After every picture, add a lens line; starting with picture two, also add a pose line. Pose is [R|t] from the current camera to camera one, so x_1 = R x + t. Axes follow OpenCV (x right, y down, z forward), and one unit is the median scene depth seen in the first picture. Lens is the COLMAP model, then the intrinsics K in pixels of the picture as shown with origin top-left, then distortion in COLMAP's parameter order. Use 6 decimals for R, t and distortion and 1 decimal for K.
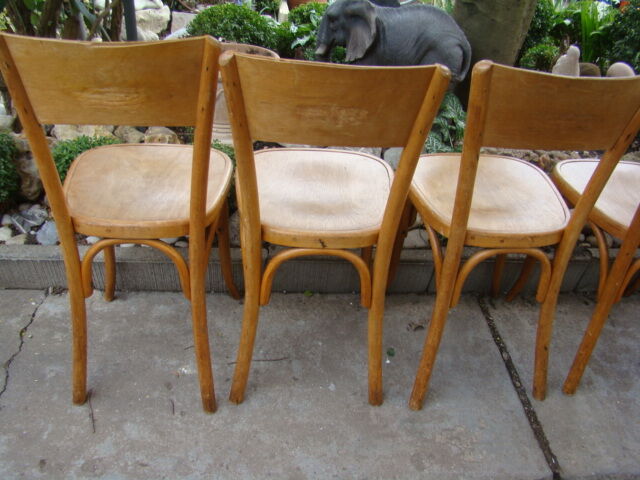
lens RADIAL K [[597.9, 0, 323.5], [0, 597.9, 240.1], [0, 0, 1]] dist [-0.128290, 0.000000]
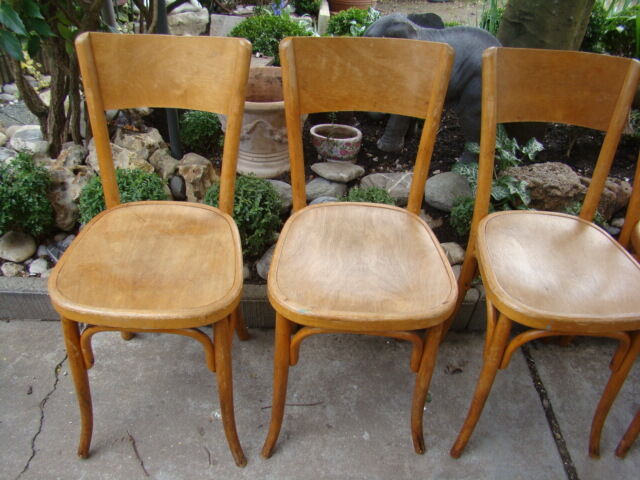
lens RADIAL K [[597.9, 0, 322.9], [0, 597.9, 242.5], [0, 0, 1]] dist [-0.128290, 0.000000]
pose [[0.997618, 0.013758, -0.067594, 0.004378], [-0.011603, 0.999415, 0.032174, -0.099086], [0.067997, -0.031313, 0.997194, 0.031416]]
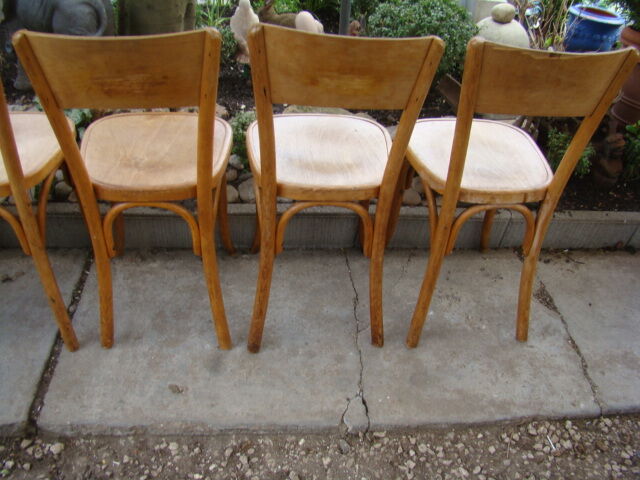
lens RADIAL K [[597.9, 0, 318.7], [0, 597.9, 238.2], [0, 0, 1]] dist [-0.128290, 0.000000]
pose [[0.999870, 0.000388, -0.016134, 0.797530], [0.000650, 0.997934, 0.064249, 0.009889], [0.016125, -0.064251, 0.997803, -0.005336]]
